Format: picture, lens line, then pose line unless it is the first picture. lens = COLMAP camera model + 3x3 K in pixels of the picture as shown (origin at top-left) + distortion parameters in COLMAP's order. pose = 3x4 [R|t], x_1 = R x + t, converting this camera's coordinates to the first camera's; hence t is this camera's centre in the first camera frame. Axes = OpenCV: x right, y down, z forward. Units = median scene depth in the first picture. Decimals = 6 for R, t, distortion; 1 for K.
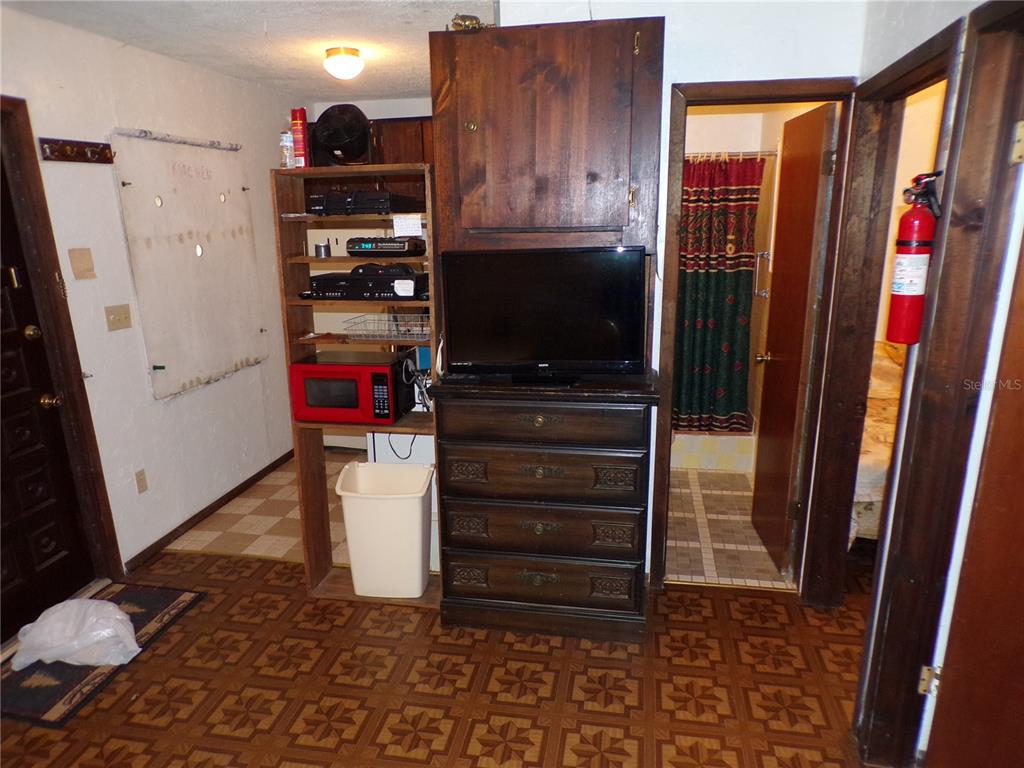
lens RADIAL K [[700.5, 0, 510.7], [0, 700.5, 377.8], [0, 0, 1]] dist [-0.016216, 0.022340]
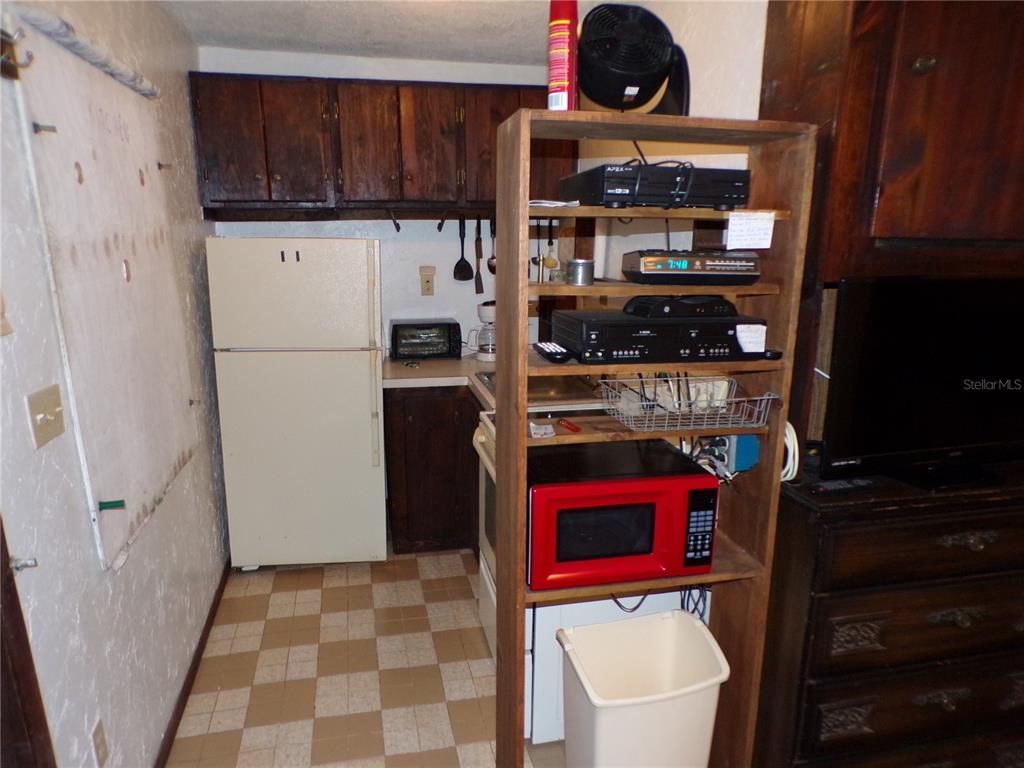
lens RADIAL K [[700.5, 0, 509.6], [0, 700.5, 386.0], [0, 0, 1]] dist [-0.016216, 0.022340]
pose [[0.916976, -0.063497, 0.393856, -0.551760], [0.068579, 0.997645, 0.001174, -0.102068], [-0.393003, 0.025934, 0.919172, 0.544703]]
